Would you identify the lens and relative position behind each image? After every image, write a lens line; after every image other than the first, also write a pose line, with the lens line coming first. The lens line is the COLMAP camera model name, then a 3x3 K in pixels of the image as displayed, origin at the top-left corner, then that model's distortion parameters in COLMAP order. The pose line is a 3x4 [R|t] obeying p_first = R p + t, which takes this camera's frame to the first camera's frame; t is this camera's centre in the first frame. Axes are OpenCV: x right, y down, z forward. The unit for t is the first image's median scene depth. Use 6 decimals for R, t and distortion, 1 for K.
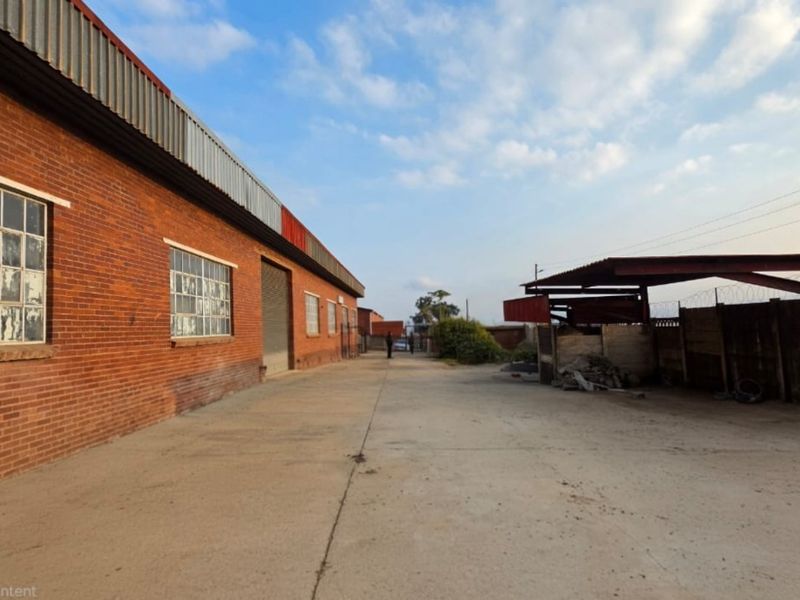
lens RADIAL K [[428.7, 0, 400.2], [0, 428.7, 305.4], [0, 0, 1]] dist [0.002841, 0.000028]
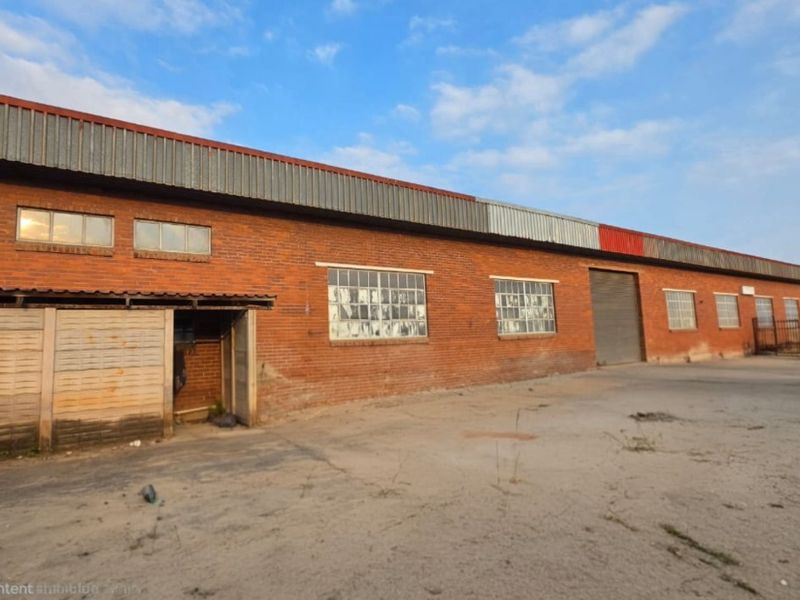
lens RADIAL K [[428.7, 0, 400.9], [0, 428.7, 297.6], [0, 0, 1]] dist [0.002841, 0.000028]
pose [[0.542468, -0.075581, -0.836669, 0.592668], [0.066299, 0.996690, -0.047051, -0.011307], [0.837456, -0.029946, 0.545684, -0.197518]]
